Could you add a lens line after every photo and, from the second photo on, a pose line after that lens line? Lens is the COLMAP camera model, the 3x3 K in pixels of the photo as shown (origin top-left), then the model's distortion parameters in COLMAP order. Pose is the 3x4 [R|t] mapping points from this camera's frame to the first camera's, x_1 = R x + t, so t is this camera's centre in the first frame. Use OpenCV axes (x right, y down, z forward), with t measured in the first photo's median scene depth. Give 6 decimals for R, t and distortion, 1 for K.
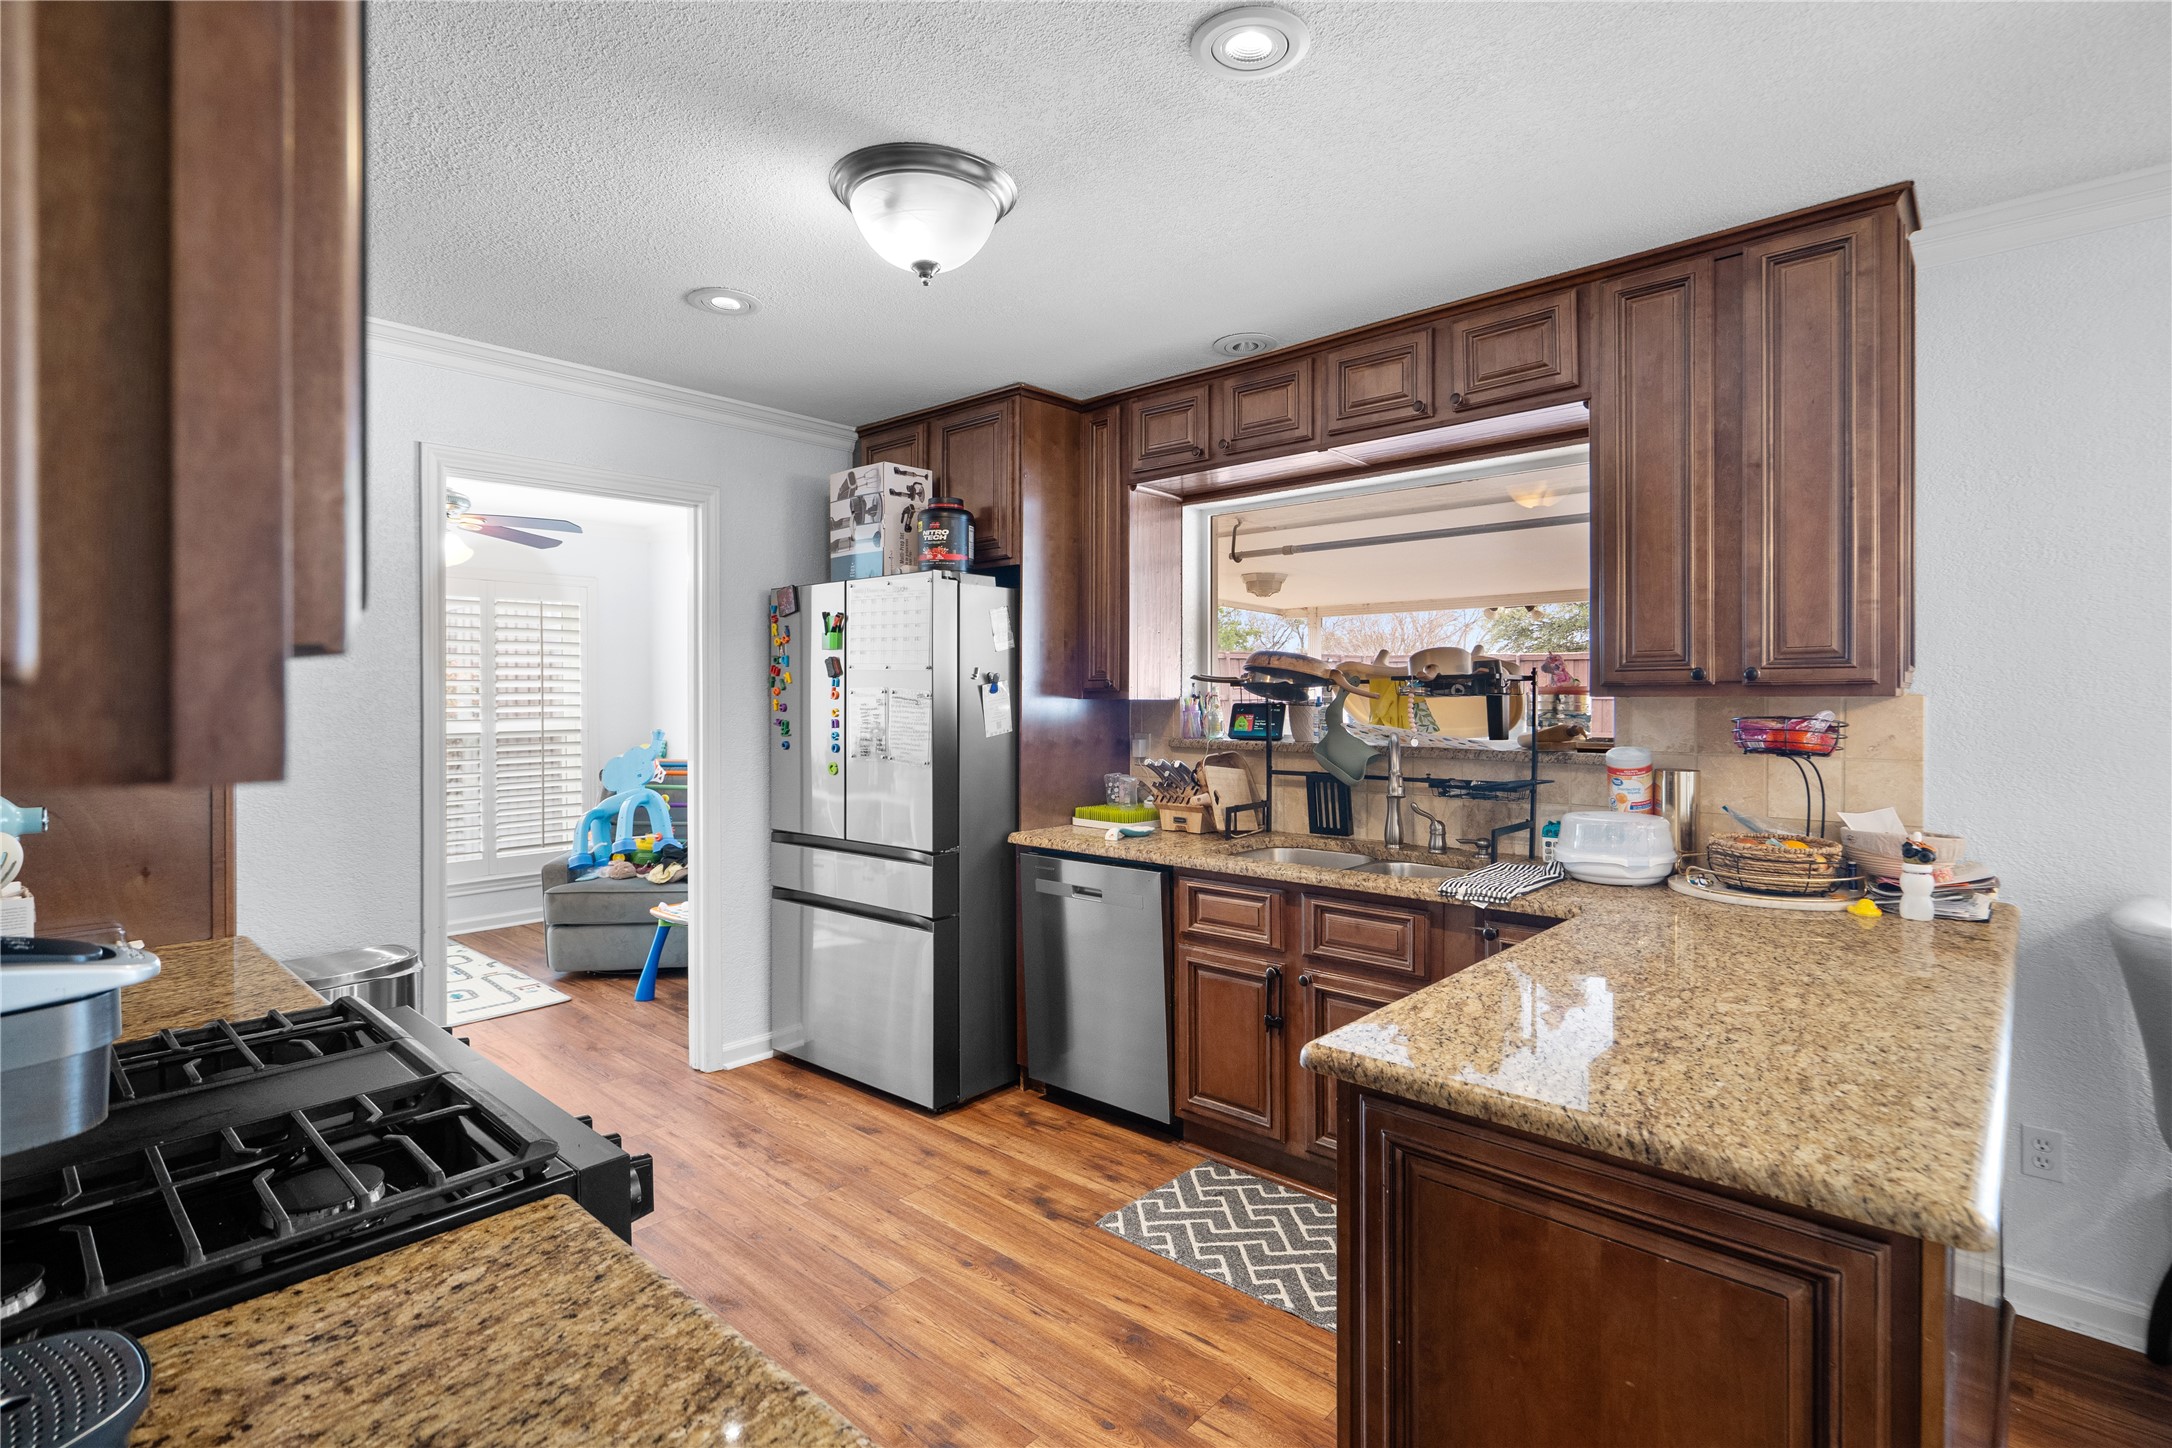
lens RADIAL K [[1038.1, 0, 1085.0], [0, 1038.1, 678.3], [0, 0, 1]] dist [-0.001429, 0.000053]
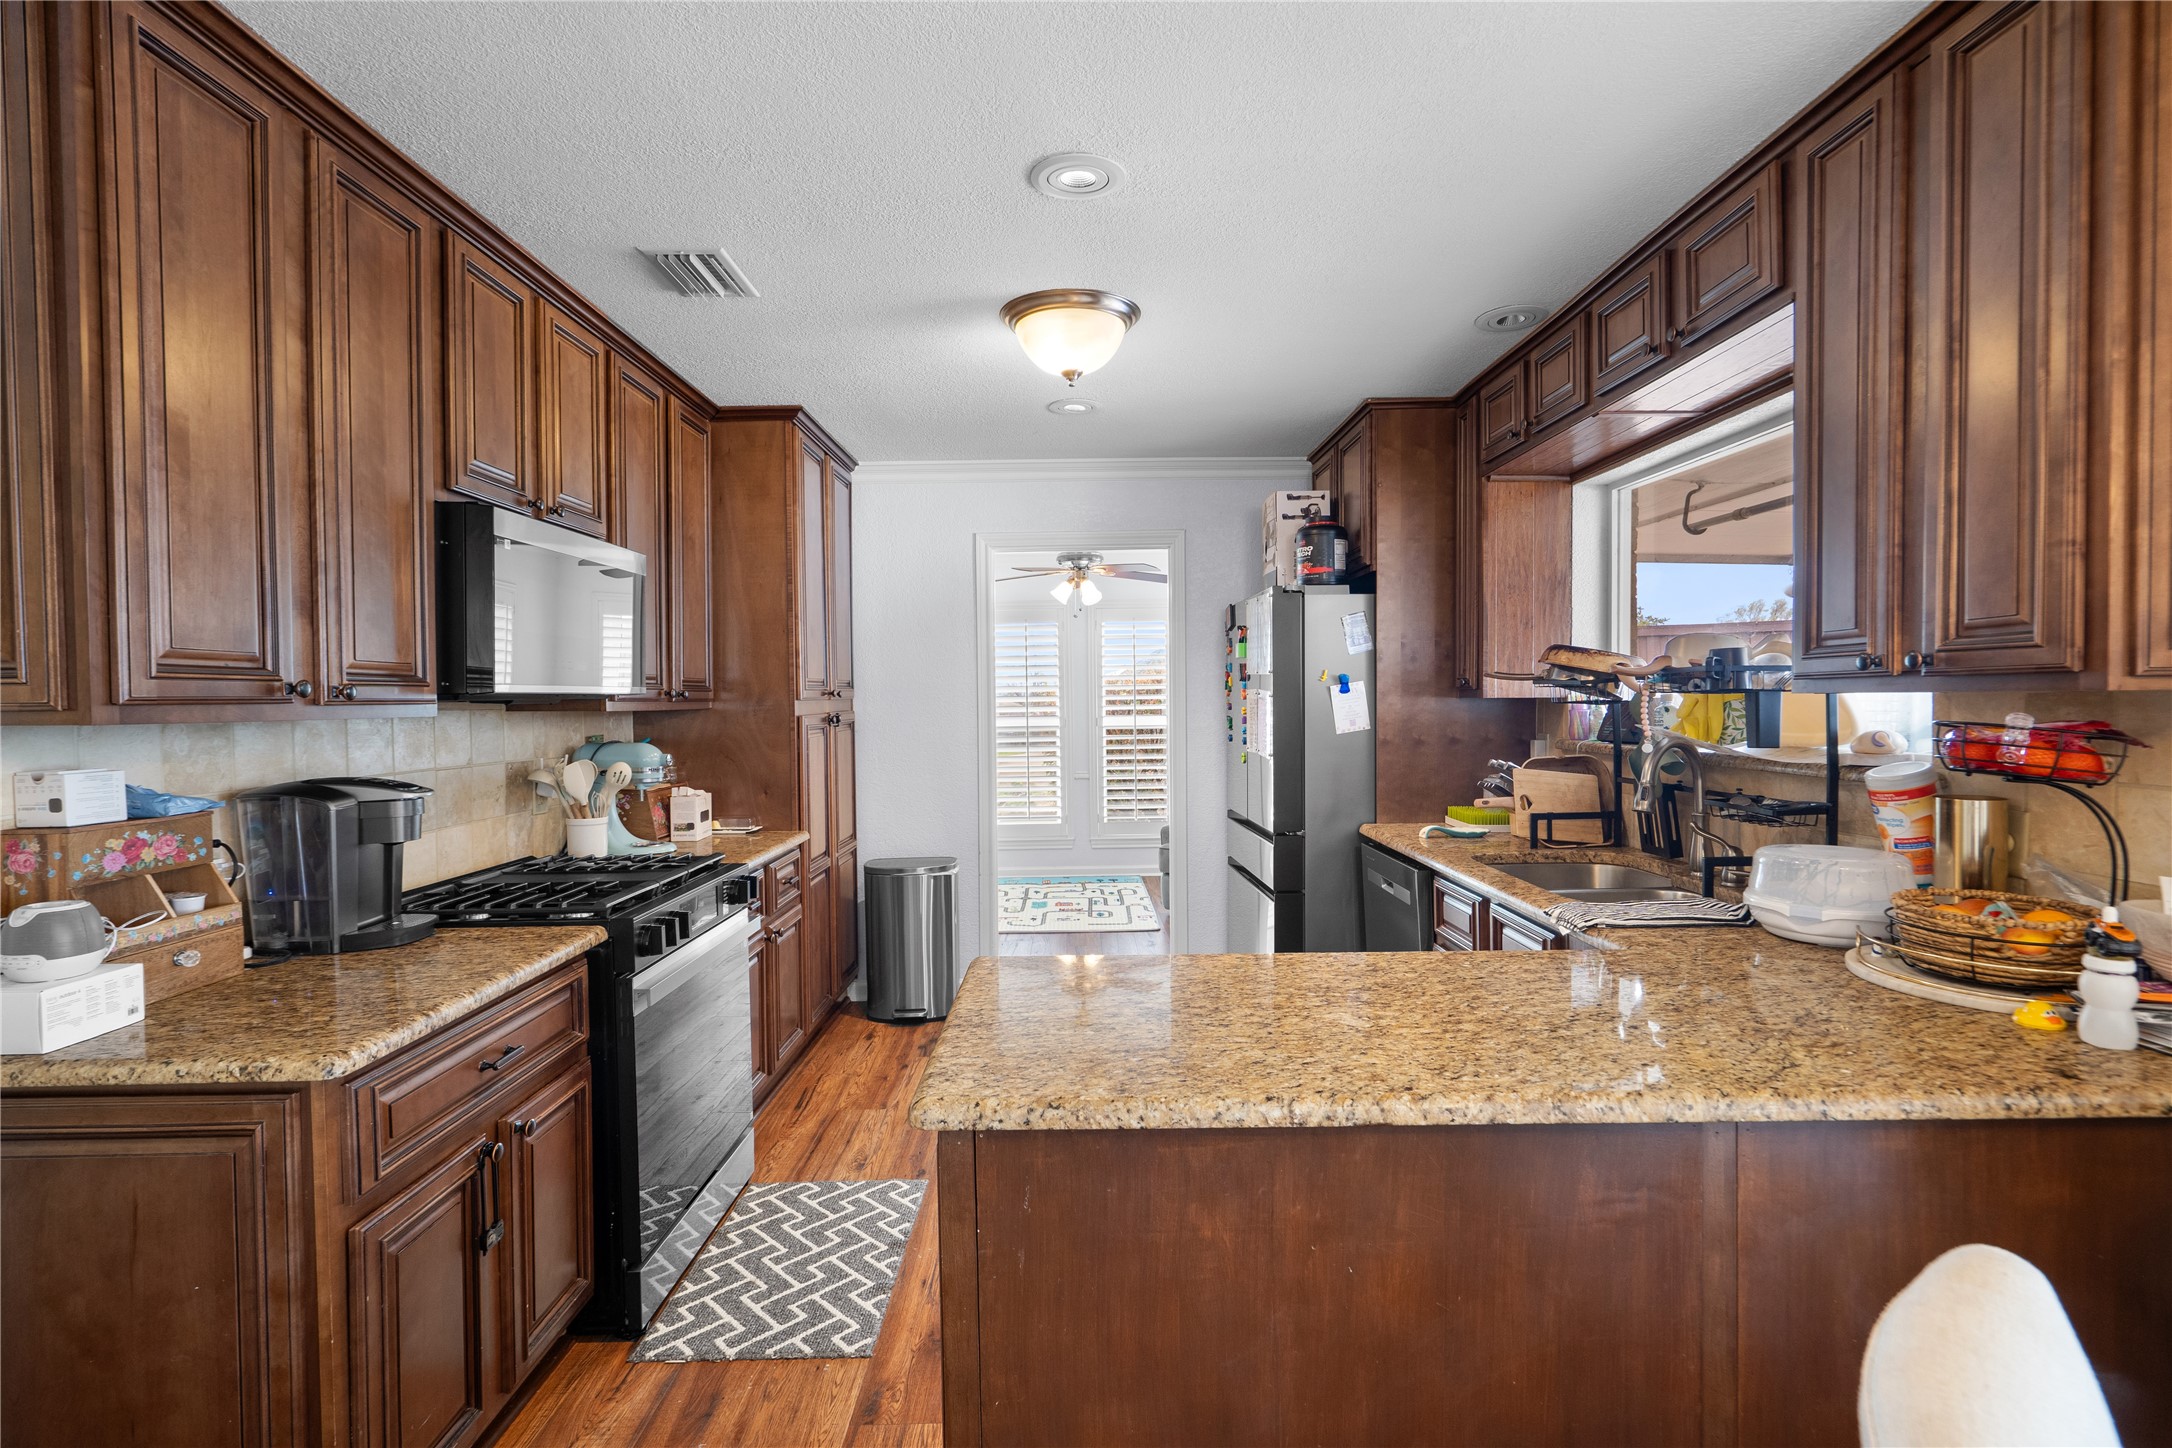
lens RADIAL K [[1025.4, 0, 1096.3], [0, 1025.4, 695.5], [0, 0, 1]] dist [-0.000838, -0.000116]
pose [[0.683014, -0.006558, -0.730376, 0.621704], [0.019739, 0.999760, 0.009483, 0.001993], [0.730138, -0.020894, 0.682980, 0.099087]]
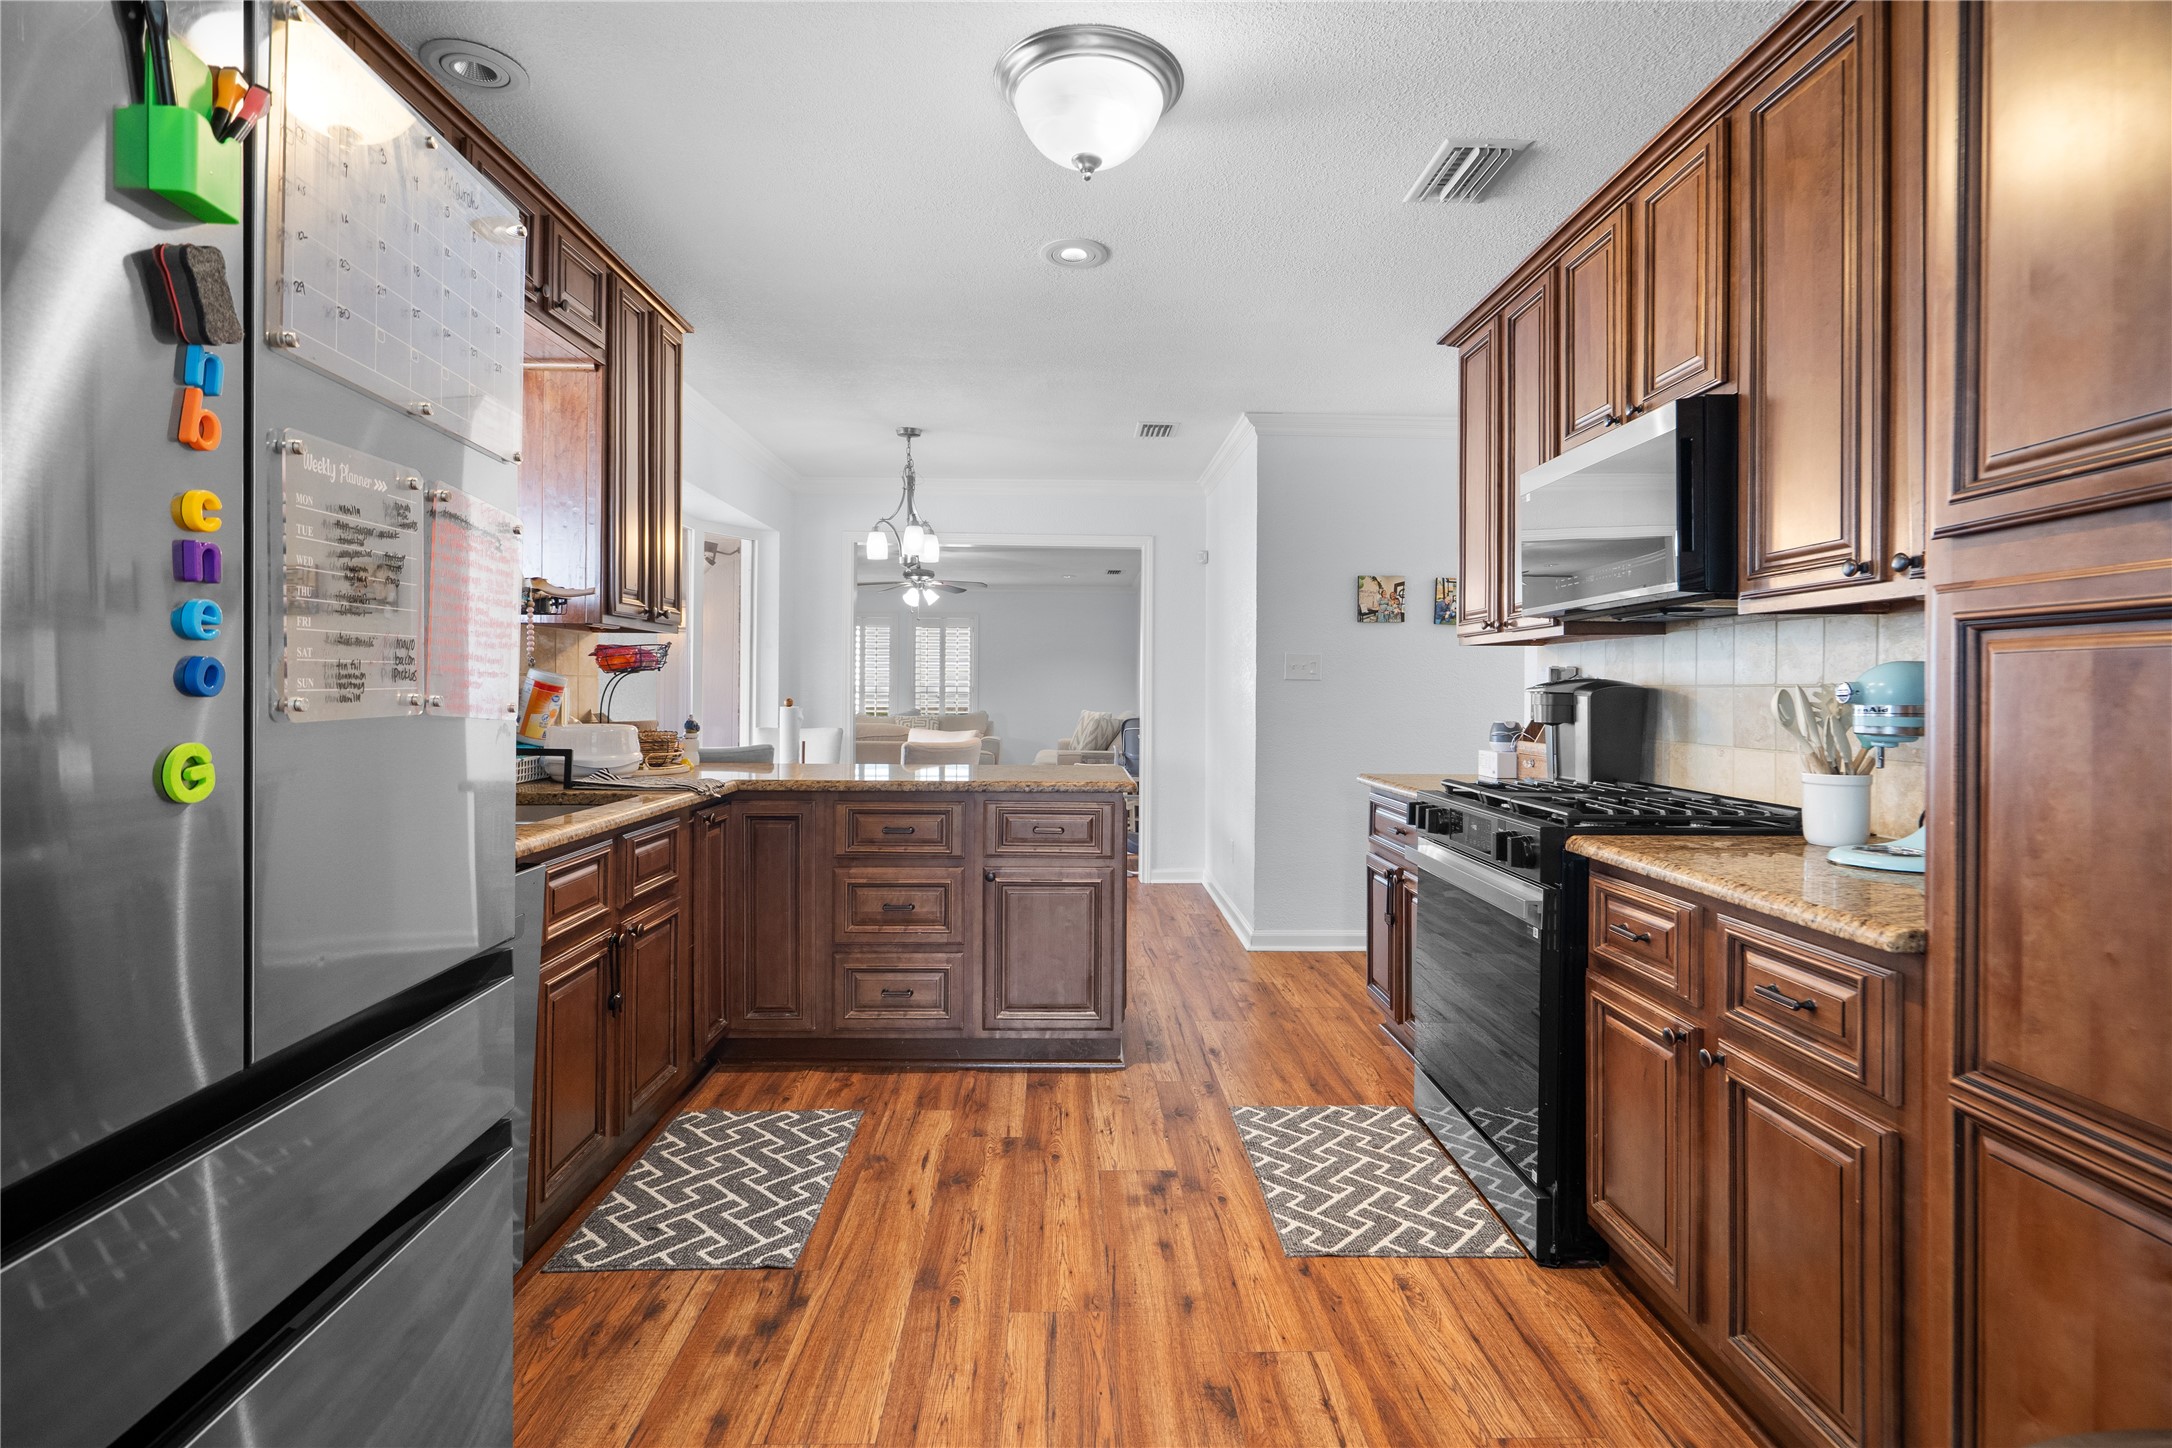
lens RADIAL K [[1025.4, 0, 1096.3], [0, 1025.4, 695.5], [0, 0, 1]] dist [-0.000838, -0.000116]
pose [[-0.694760, -0.004201, 0.719229, -0.640646], [-0.014700, 0.999857, -0.008360, 0.087317], [-0.719091, -0.016381, -0.694722, 1.252953]]
